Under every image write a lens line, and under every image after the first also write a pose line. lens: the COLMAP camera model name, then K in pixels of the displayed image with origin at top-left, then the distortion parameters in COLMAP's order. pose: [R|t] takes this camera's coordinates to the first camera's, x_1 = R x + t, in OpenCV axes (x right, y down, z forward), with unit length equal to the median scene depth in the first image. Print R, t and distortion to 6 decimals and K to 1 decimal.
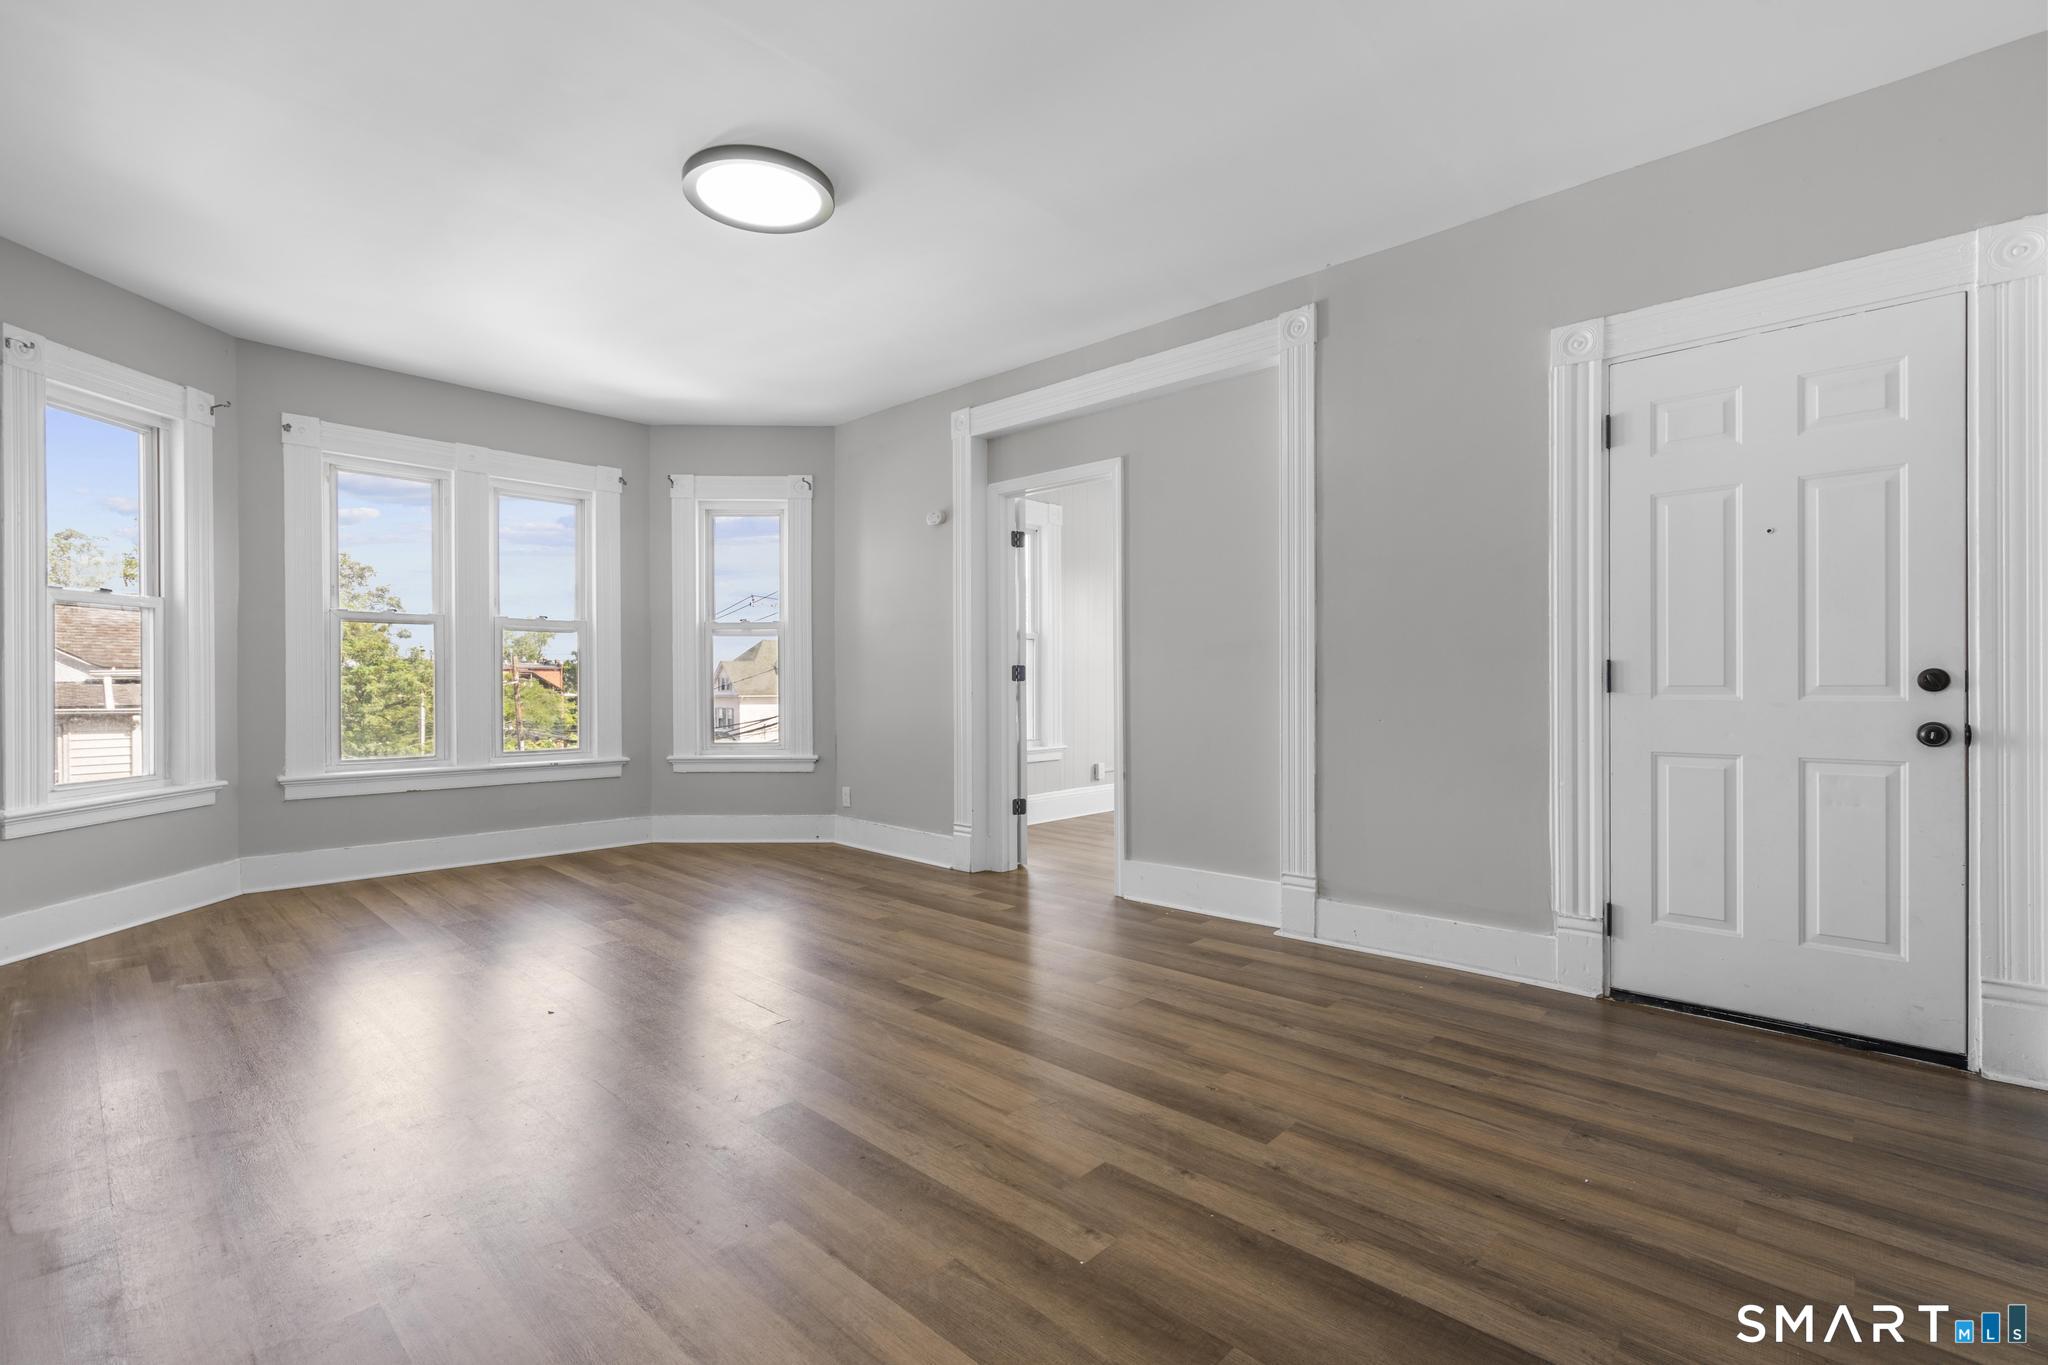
lens RADIAL K [[912.9, 0, 1024.0], [0, 912.9, 682.5], [0, 0, 1]] dist [-0.025901, 0.007832]
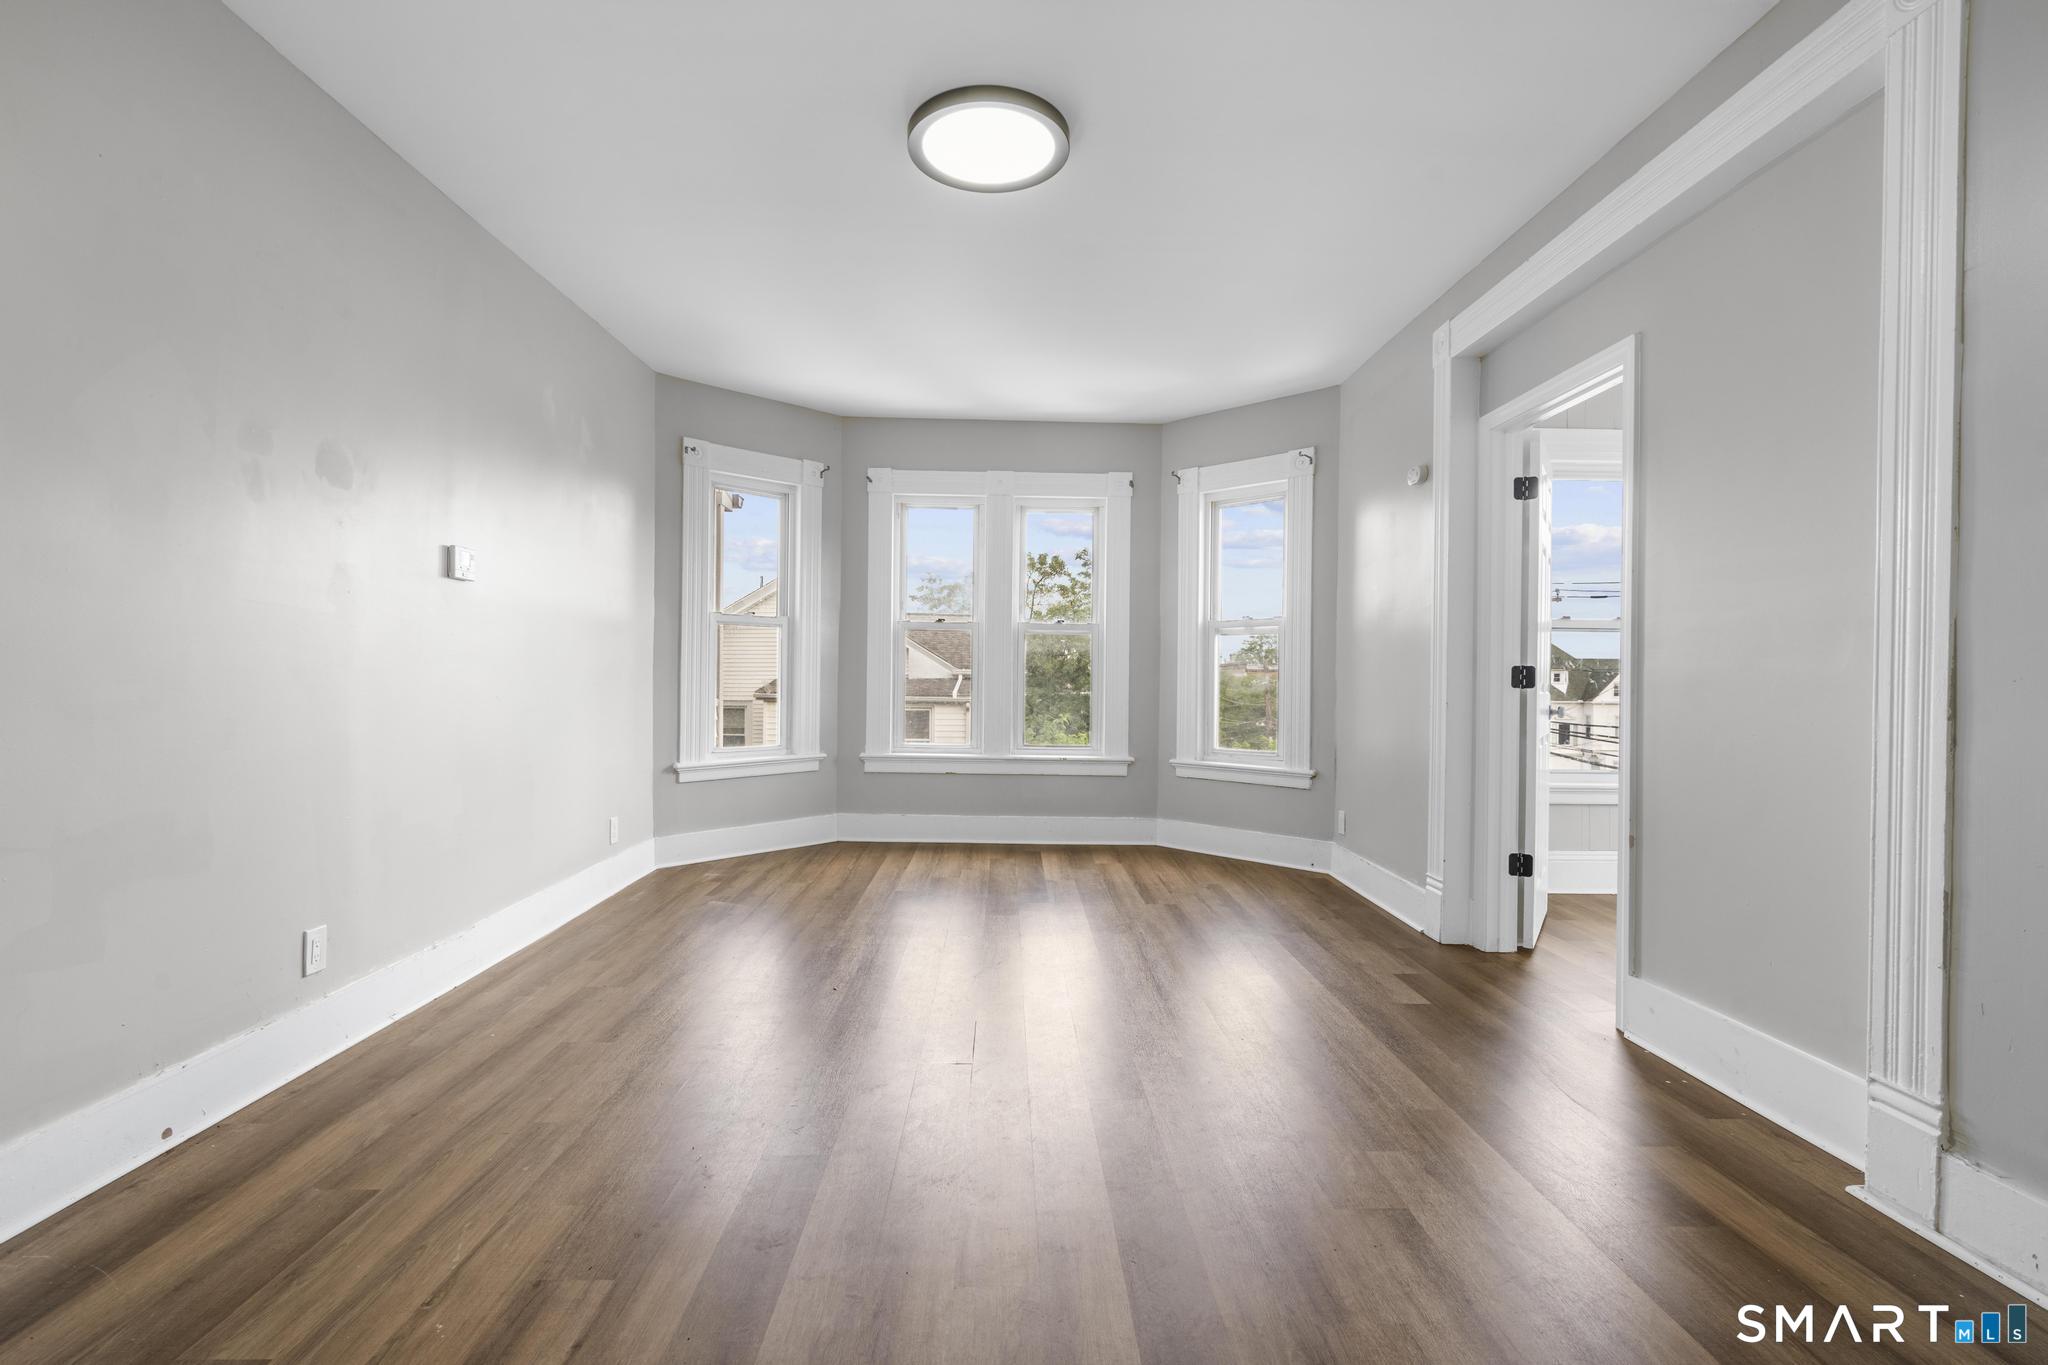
lens RADIAL K [[912.9, 0, 1024.0], [0, 912.9, 682.5], [0, 0, 1]] dist [-0.025901, 0.007832]
pose [[0.696493, 0.011664, -0.717469, 0.231424], [-0.013010, 0.999909, 0.003626, -0.003390], [0.717446, 0.006808, 0.696581, 0.233428]]
